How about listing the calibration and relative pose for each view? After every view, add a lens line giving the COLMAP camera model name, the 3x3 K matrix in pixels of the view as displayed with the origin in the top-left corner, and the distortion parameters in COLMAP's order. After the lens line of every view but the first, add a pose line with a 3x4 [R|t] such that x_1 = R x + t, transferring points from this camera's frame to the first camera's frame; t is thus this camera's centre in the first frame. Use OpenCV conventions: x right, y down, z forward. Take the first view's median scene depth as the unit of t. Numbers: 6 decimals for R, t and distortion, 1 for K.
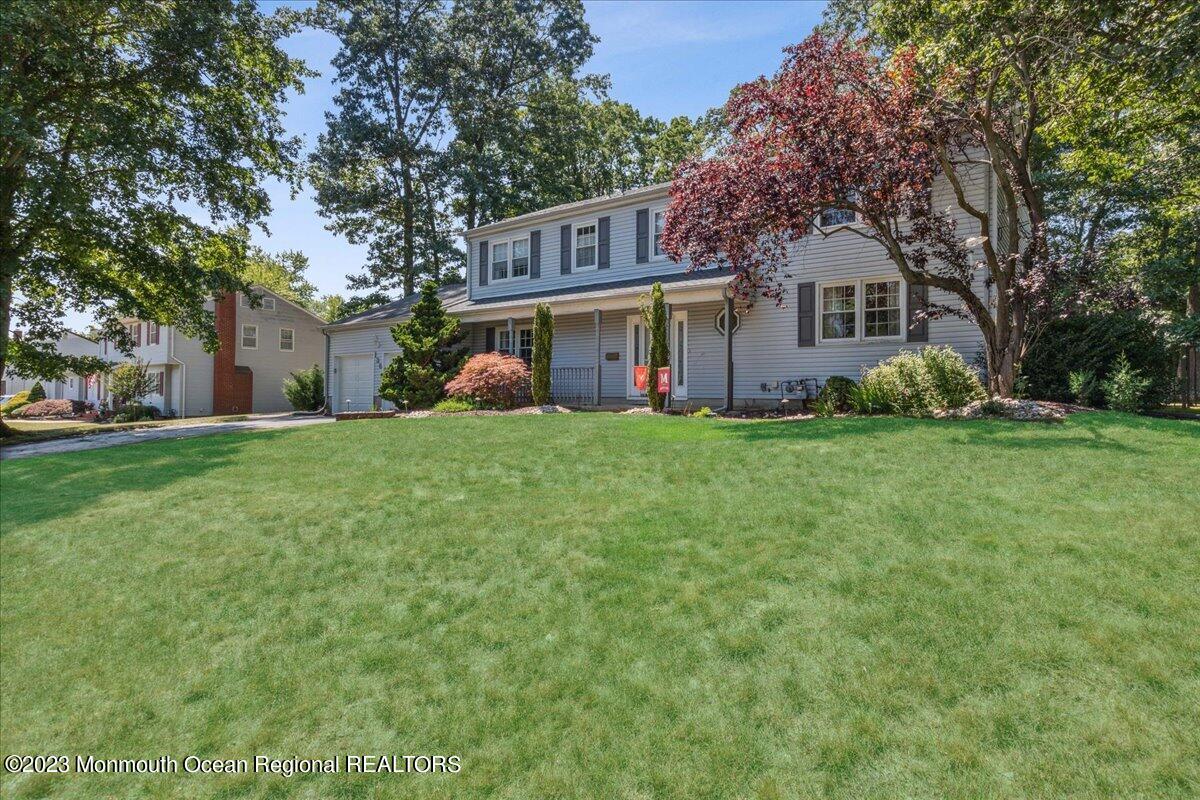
lens RADIAL K [[575.8, 0, 600.0], [0, 575.8, 400.0], [0, 0, 1]] dist [0.002520, 0.000063]
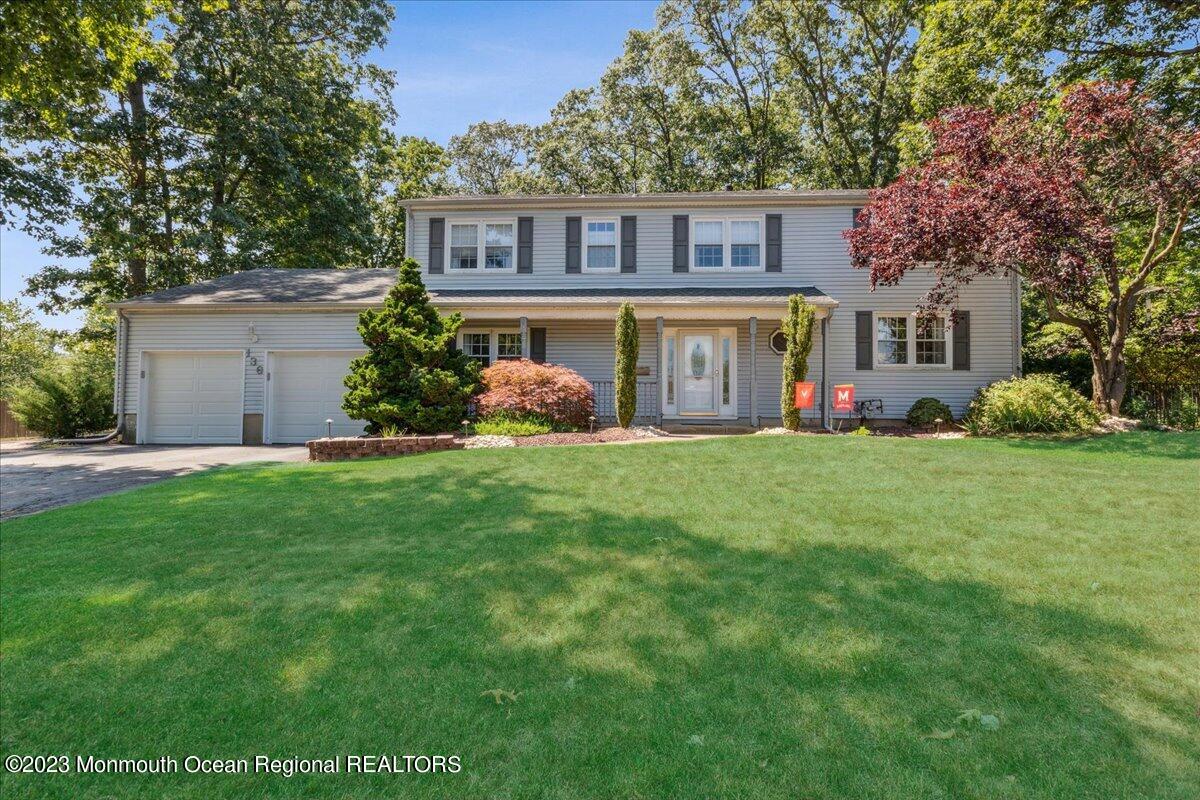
lens RADIAL K [[537.7, 0, 600.8], [0, 537.7, 404.4], [0, 0, 1]] dist [-0.003435, -0.000110]
pose [[0.858703, 0.011118, 0.512353, -0.505061], [0.000347, 0.999752, -0.022275, -0.005032], [-0.512473, 0.019305, 0.858486, 0.340904]]
